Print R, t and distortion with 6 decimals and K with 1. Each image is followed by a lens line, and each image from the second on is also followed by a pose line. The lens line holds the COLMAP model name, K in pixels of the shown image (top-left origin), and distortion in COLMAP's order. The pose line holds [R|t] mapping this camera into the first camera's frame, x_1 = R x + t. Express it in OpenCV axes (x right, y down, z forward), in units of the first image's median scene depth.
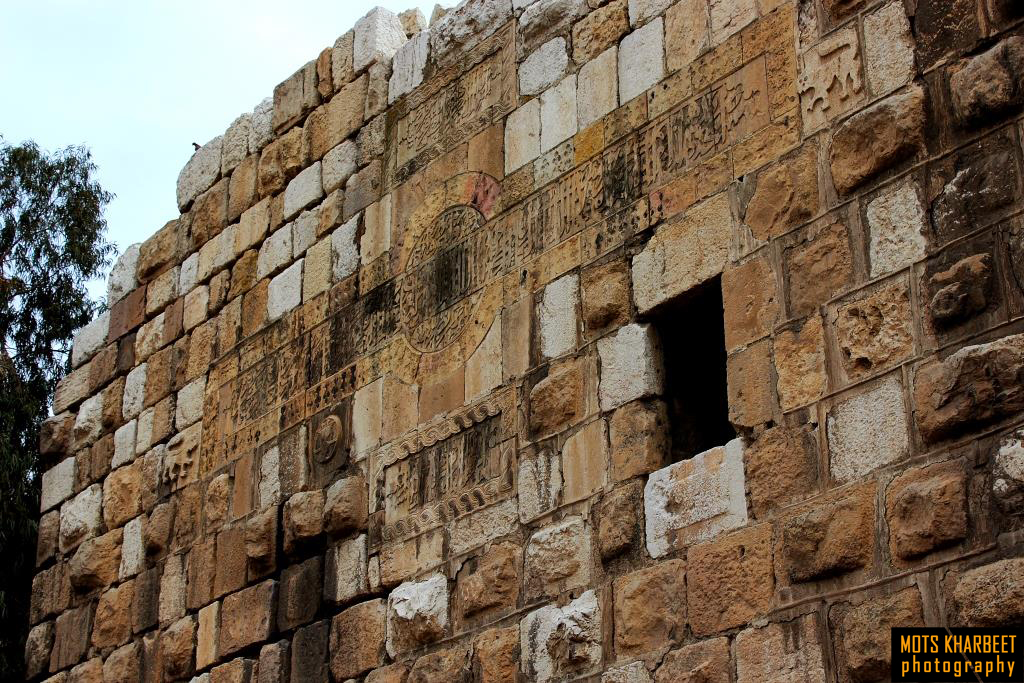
lens RADIAL K [[1864.7, 0, 512.0], [0, 1864.7, 341.5], [0, 0, 1]] dist [0.038493, 0.307503]
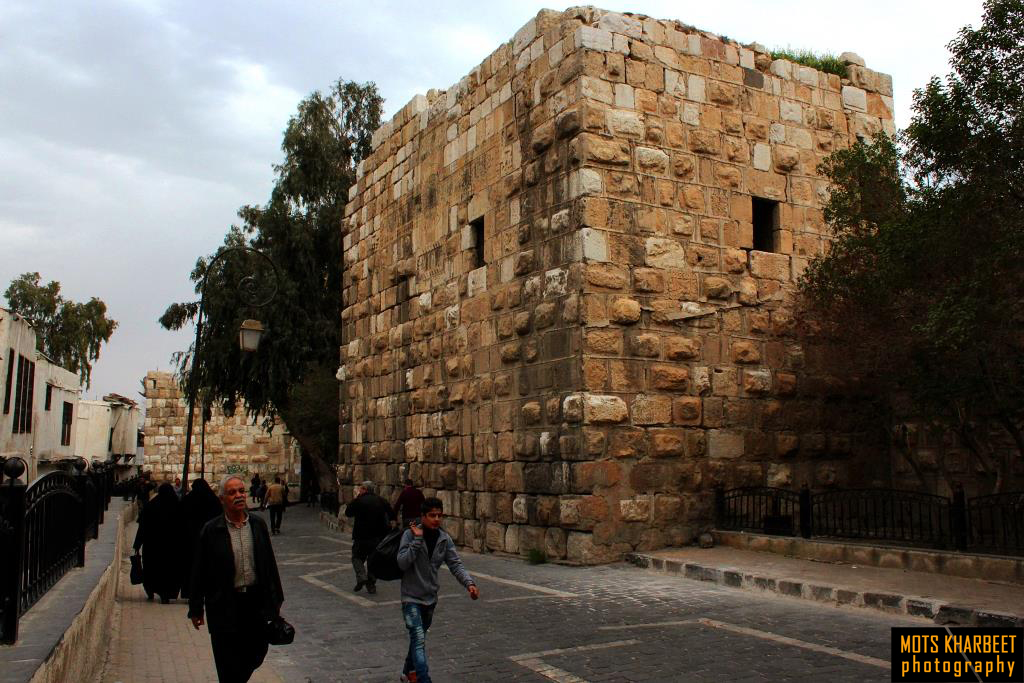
lens RADIAL K [[865.6, 0, 512.0], [0, 865.6, 341.5], [0, 0, 1]] dist [-0.160514, 0.149078]
pose [[0.987434, -0.026375, -0.155813, 0.321550], [0.071584, 0.953669, 0.292217, -0.218288], [0.140886, -0.299698, 0.943574, -0.444625]]
